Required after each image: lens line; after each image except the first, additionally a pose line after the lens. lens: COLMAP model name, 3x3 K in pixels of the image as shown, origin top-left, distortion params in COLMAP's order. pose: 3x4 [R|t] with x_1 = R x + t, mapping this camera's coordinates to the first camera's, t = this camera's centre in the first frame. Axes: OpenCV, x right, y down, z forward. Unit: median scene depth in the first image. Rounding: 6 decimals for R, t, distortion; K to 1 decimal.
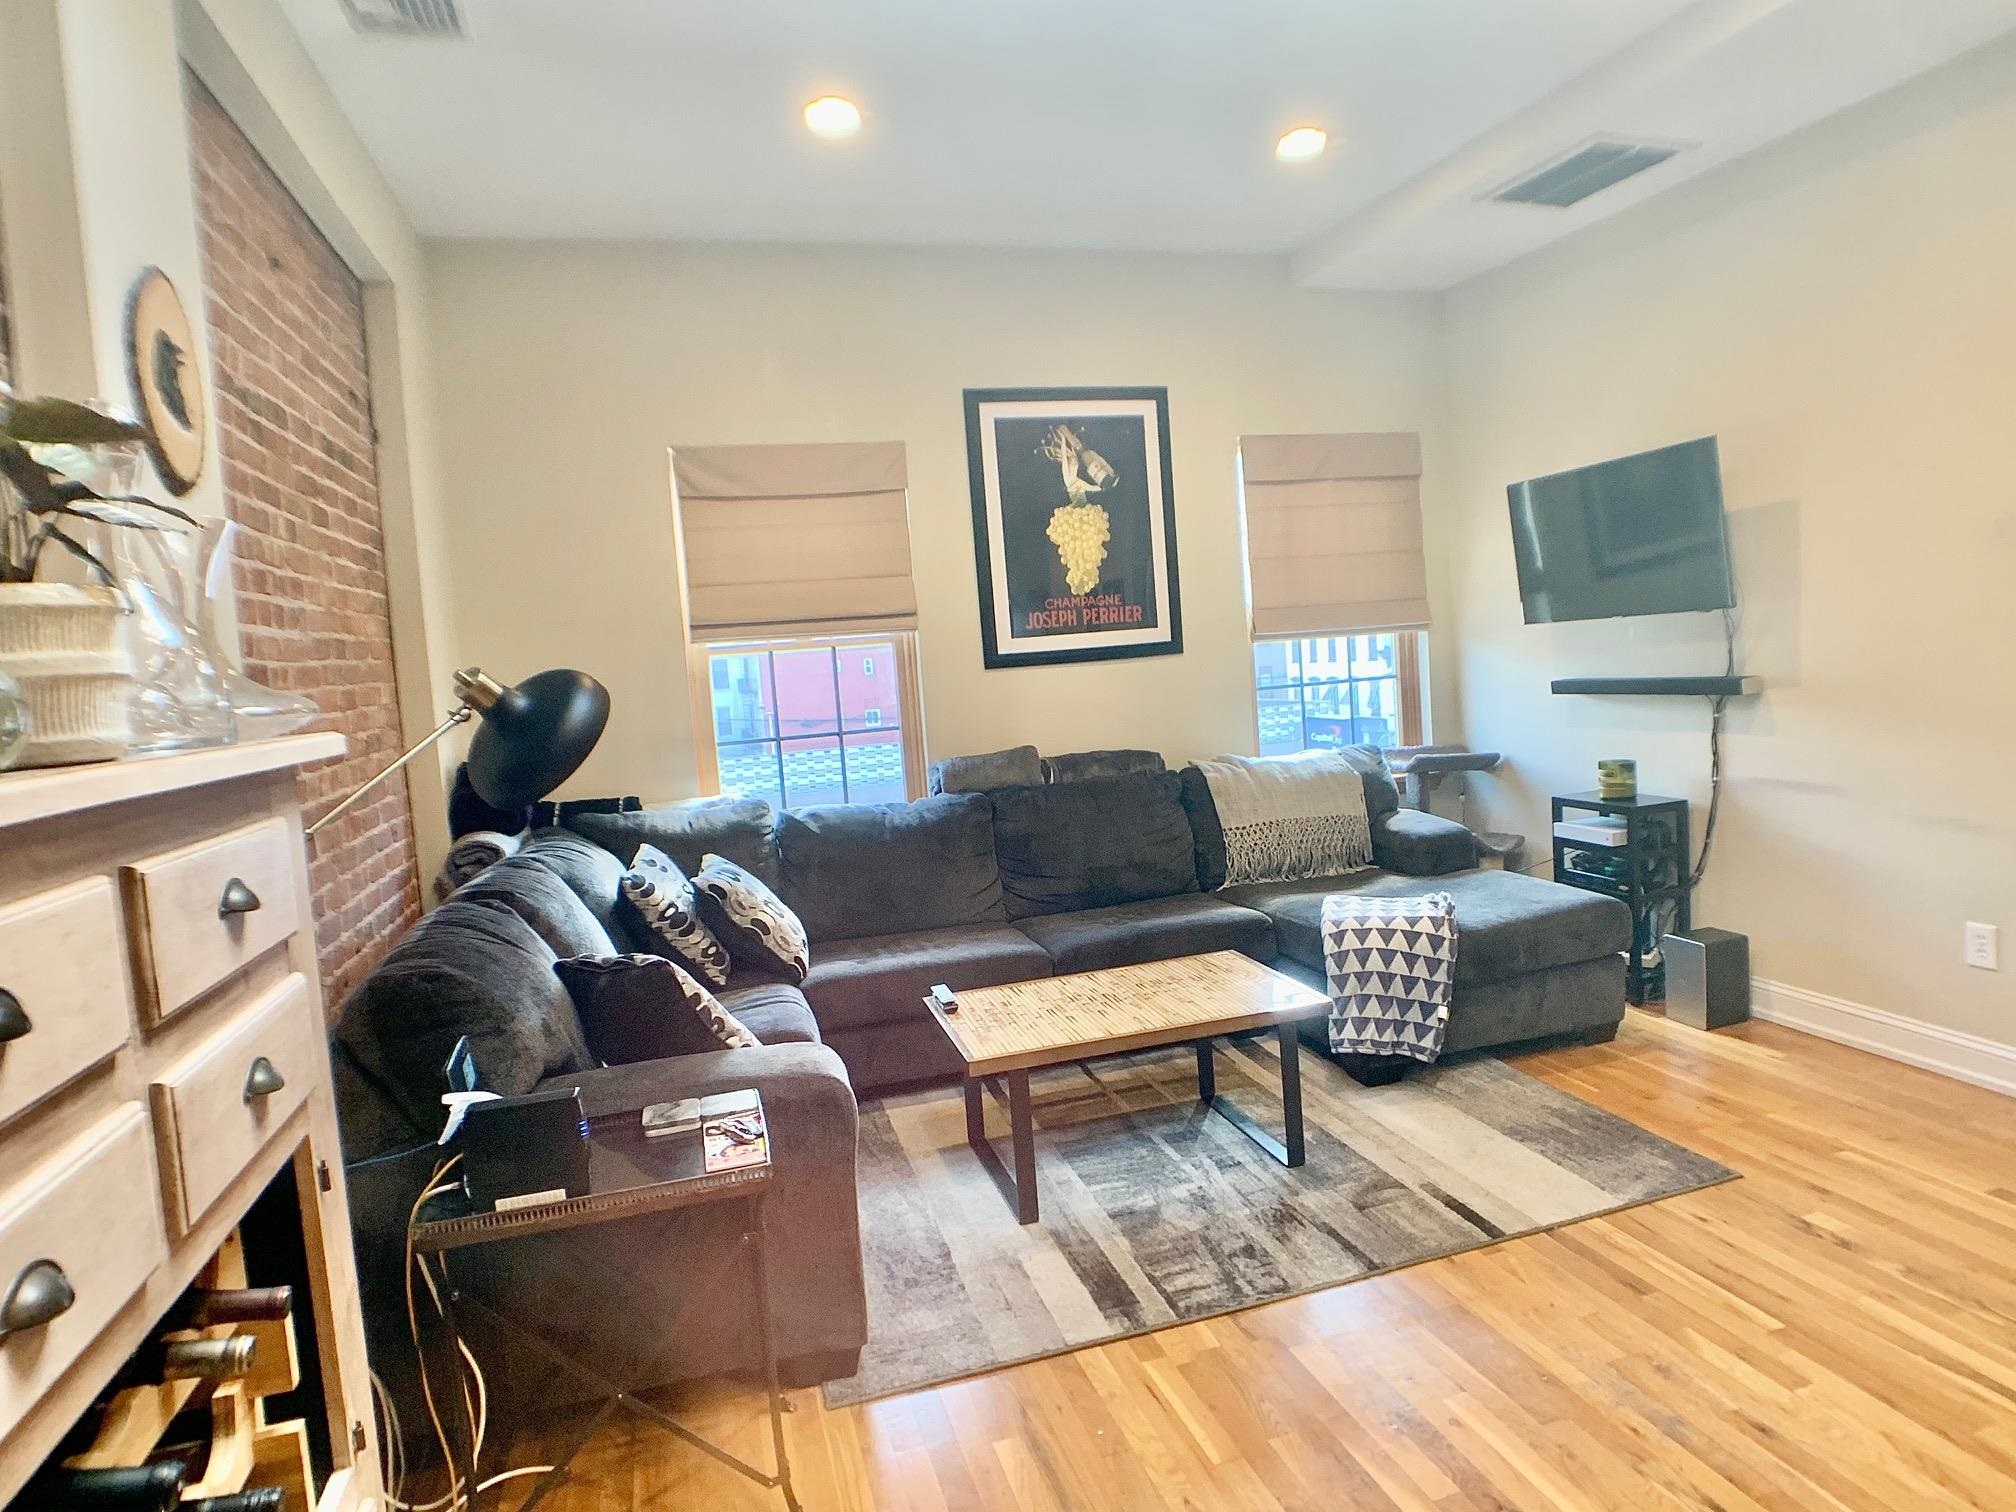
lens RADIAL K [[1173.6, 0, 1032.6], [0, 1173.6, 745.3], [0, 0, 1]] dist [-0.048755, 0.015027]
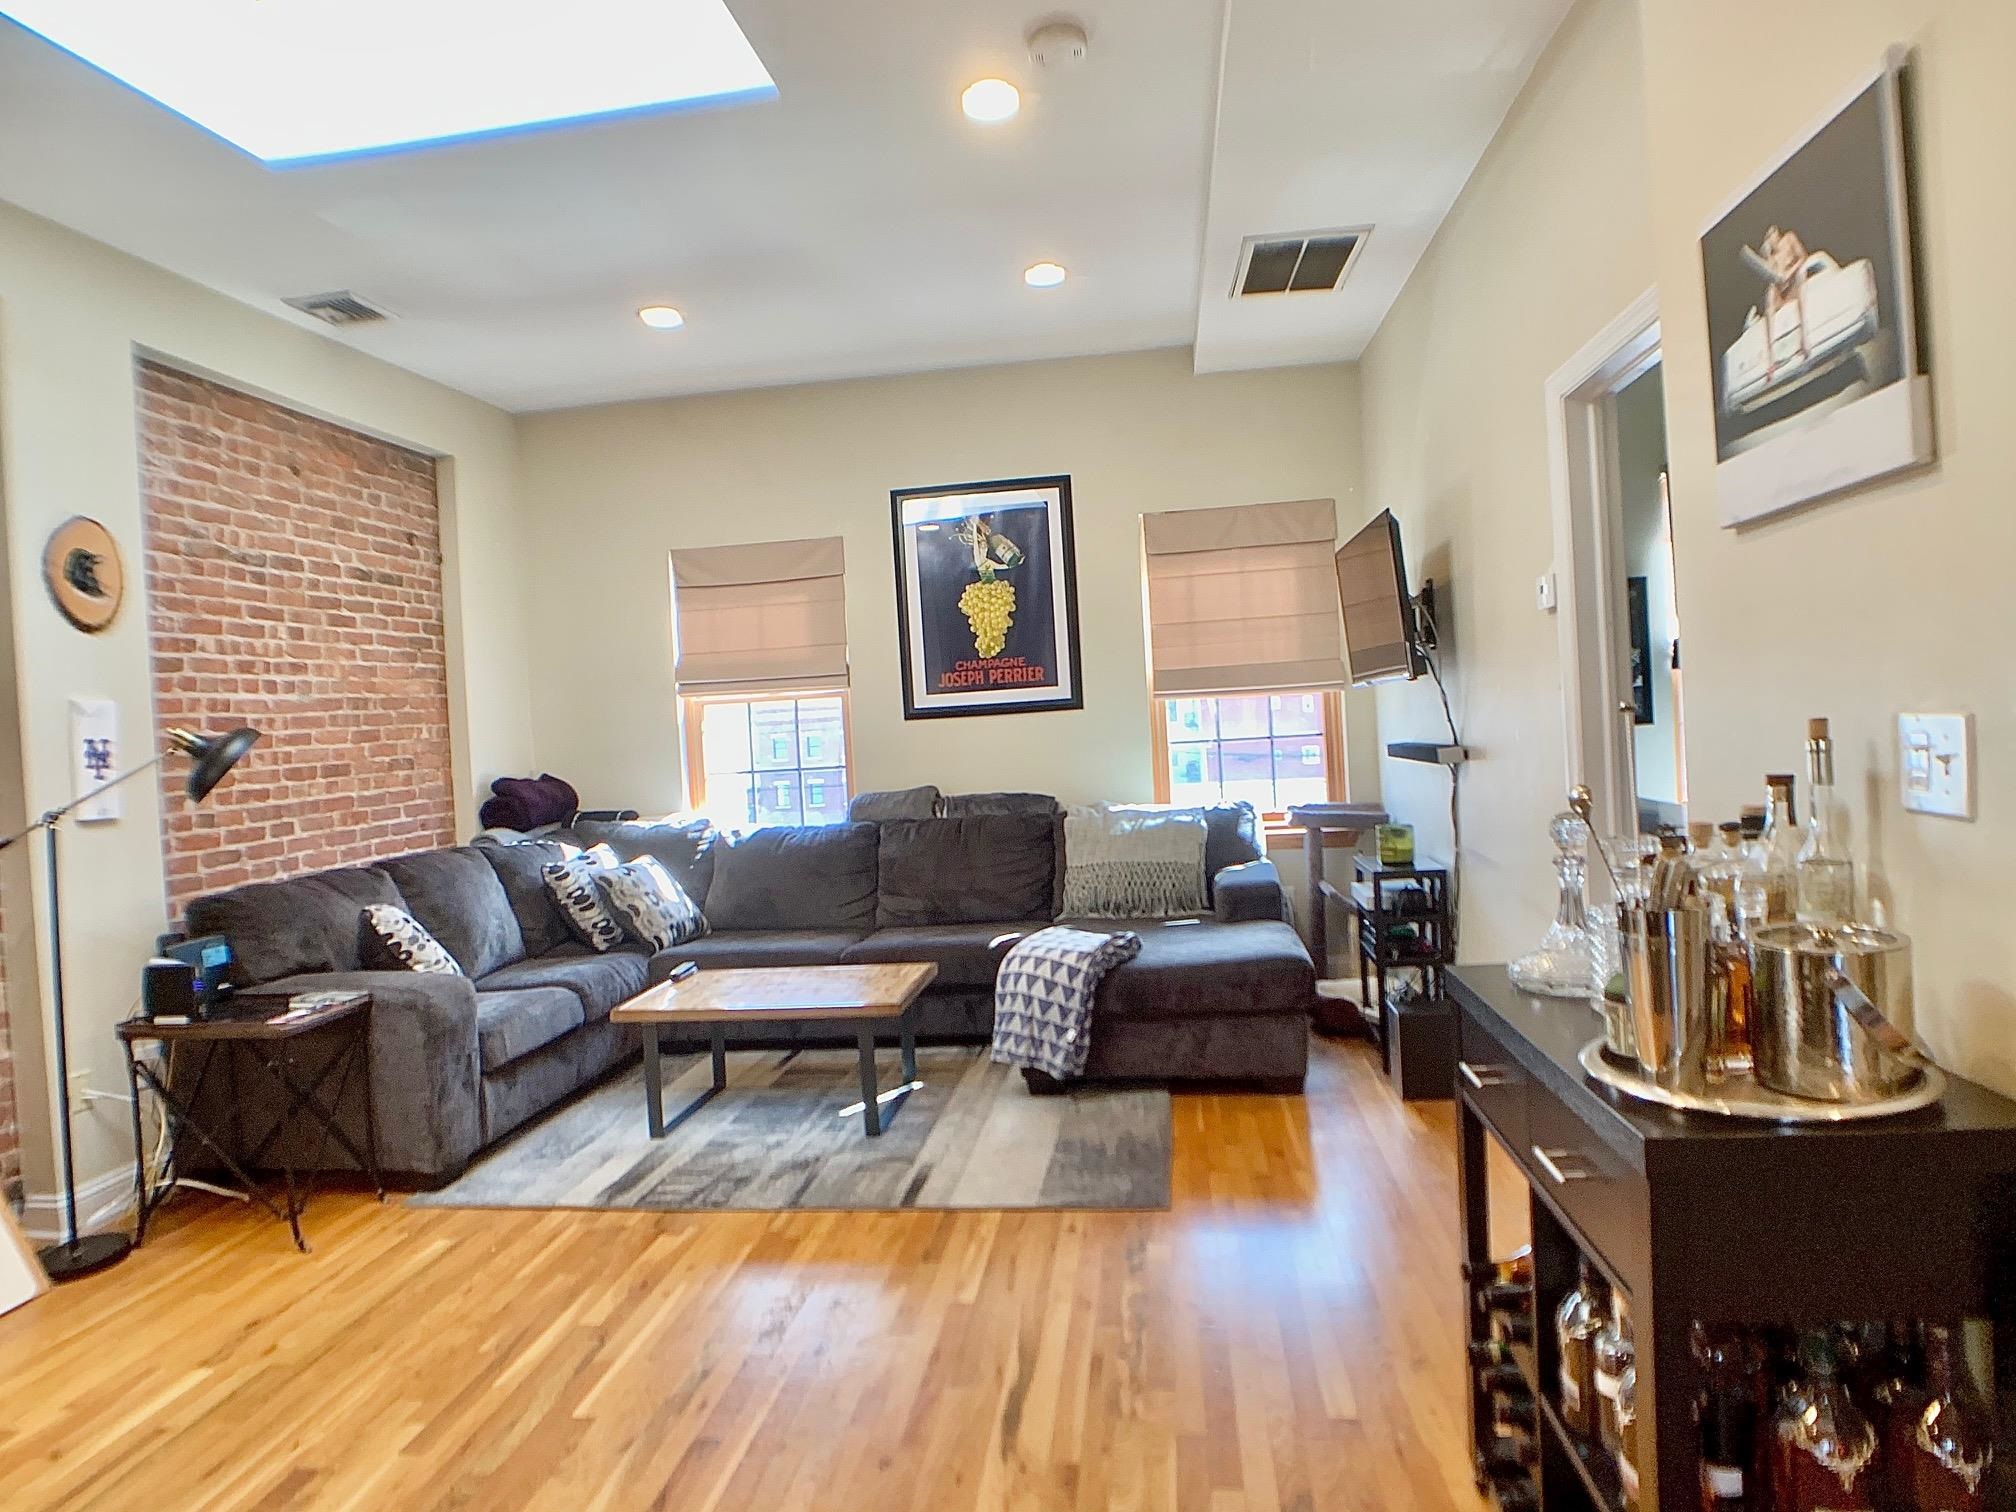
lens RADIAL K [[1173.6, 0, 1044.2], [0, 1173.6, 725.5], [0, 0, 1]] dist [-0.048755, 0.015027]
pose [[0.920358, 0.021356, -0.390493, 0.575994], [-0.038653, 0.998586, -0.036490, -0.021679], [0.389161, 0.048677, 0.919883, -0.051614]]
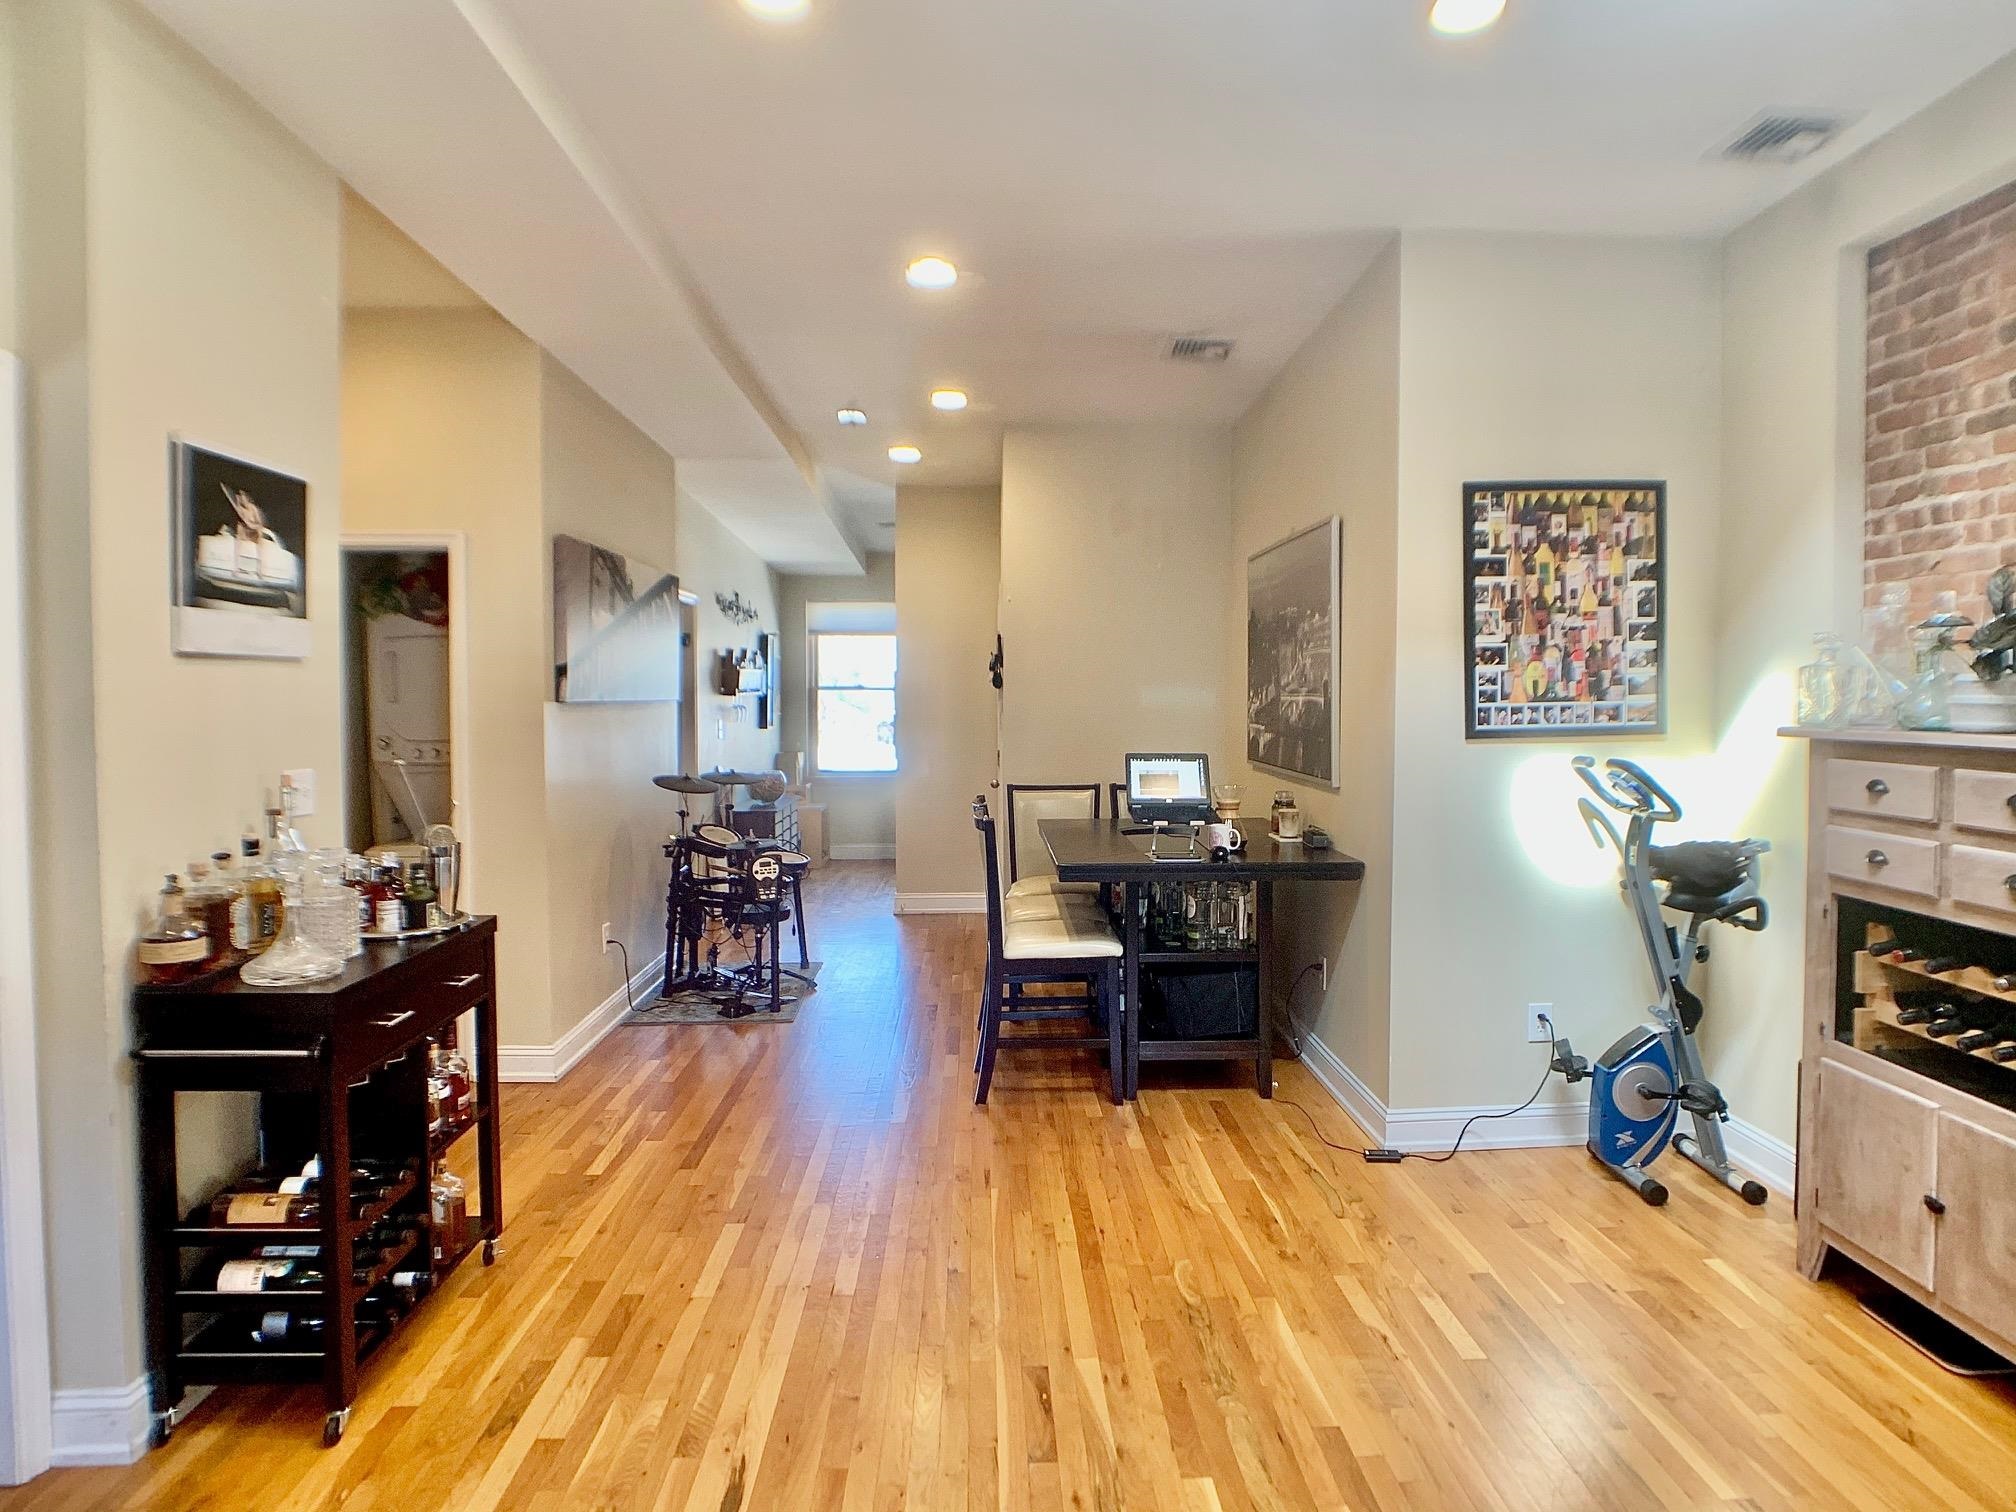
lens RADIAL K [[1173.6, 0, 1037.8], [0, 1173.6, 726.3], [0, 0, 1]] dist [-0.048755, 0.015027]
pose [[-0.965818, 0.066962, 0.250422, 0.130341], [0.090410, 0.992413, 0.083321, -0.081284], [-0.242943, 0.103114, -0.964545, 0.777804]]
